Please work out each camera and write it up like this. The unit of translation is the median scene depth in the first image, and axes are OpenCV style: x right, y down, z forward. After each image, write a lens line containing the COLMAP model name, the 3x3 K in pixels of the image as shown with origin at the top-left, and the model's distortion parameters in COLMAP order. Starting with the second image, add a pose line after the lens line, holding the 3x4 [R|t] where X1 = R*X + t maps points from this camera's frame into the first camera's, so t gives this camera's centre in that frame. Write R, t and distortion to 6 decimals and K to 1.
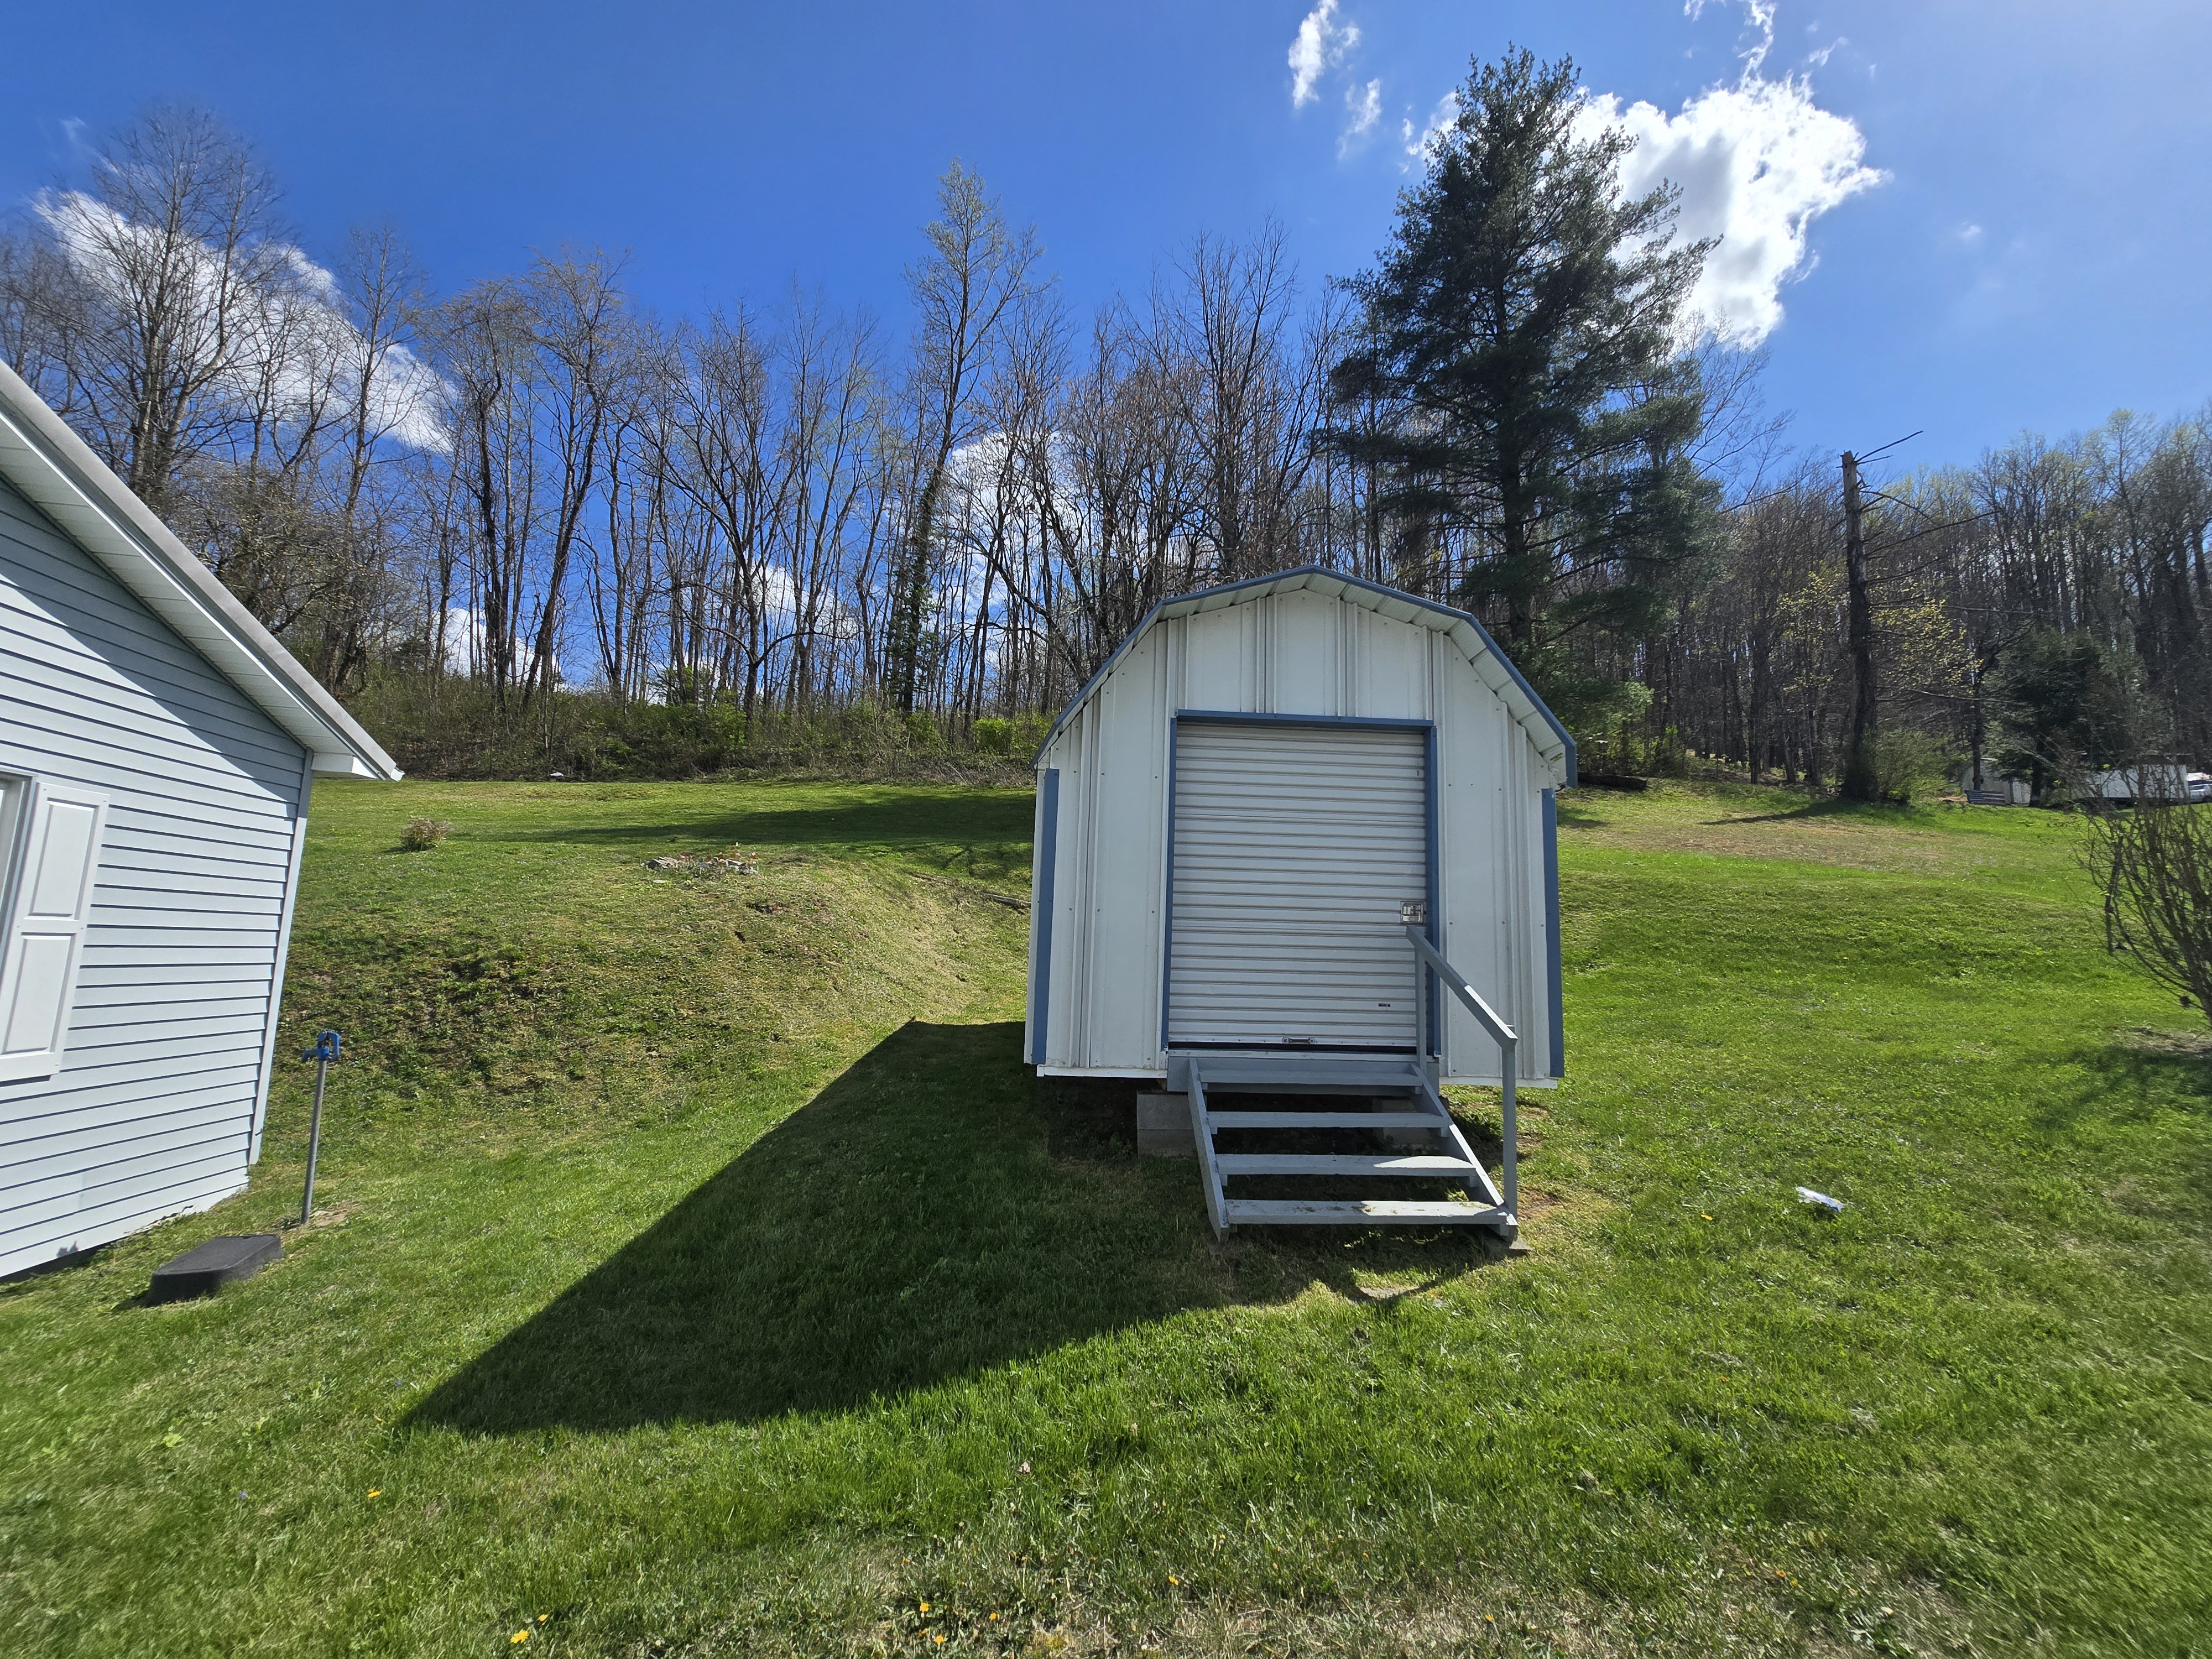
lens RADIAL K [[898.4, 0, 1106.0], [0, 898.4, 829.5], [0, 0, 1]] dist [-0.002444, -0.000127]
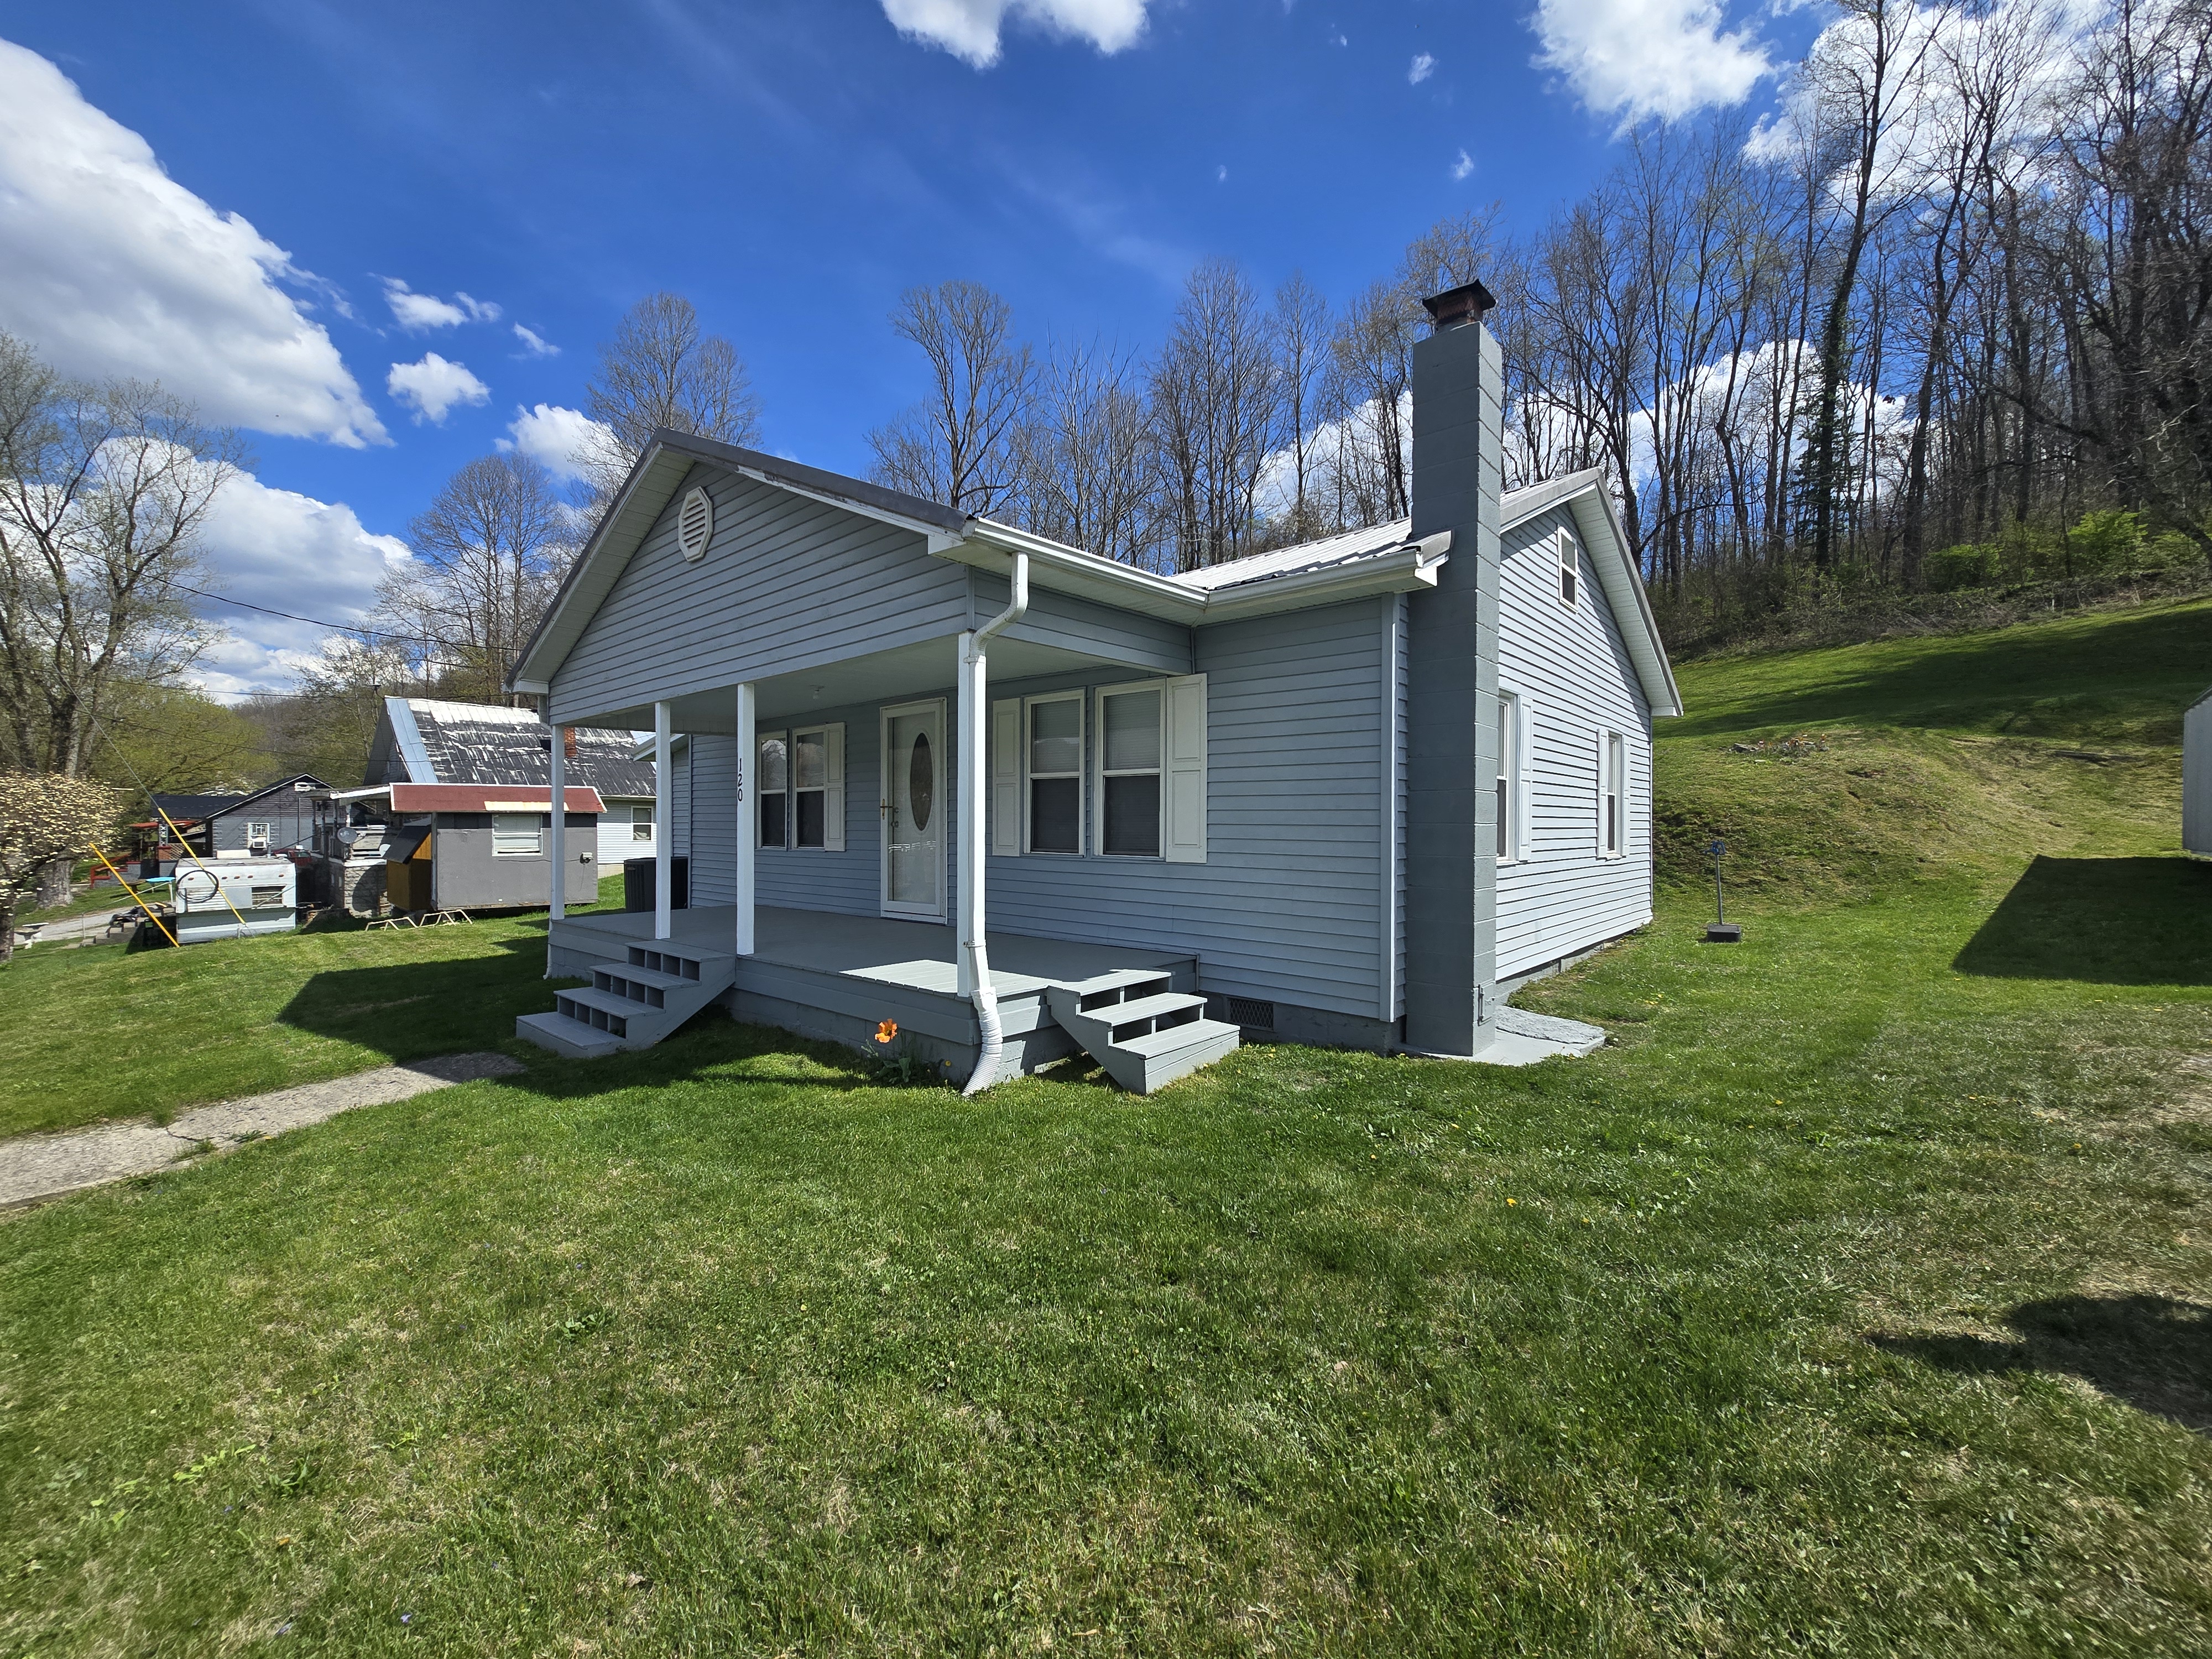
lens RADIAL K [[898.4, 0, 1106.0], [0, 898.4, 829.5], [0, 0, 1]] dist [-0.002444, -0.000127]
pose [[0.667505, -0.019886, -0.744340, -0.158165], [0.118722, 0.989697, 0.080025, -0.087900], [0.735080, -0.141787, 0.662989, -0.897359]]
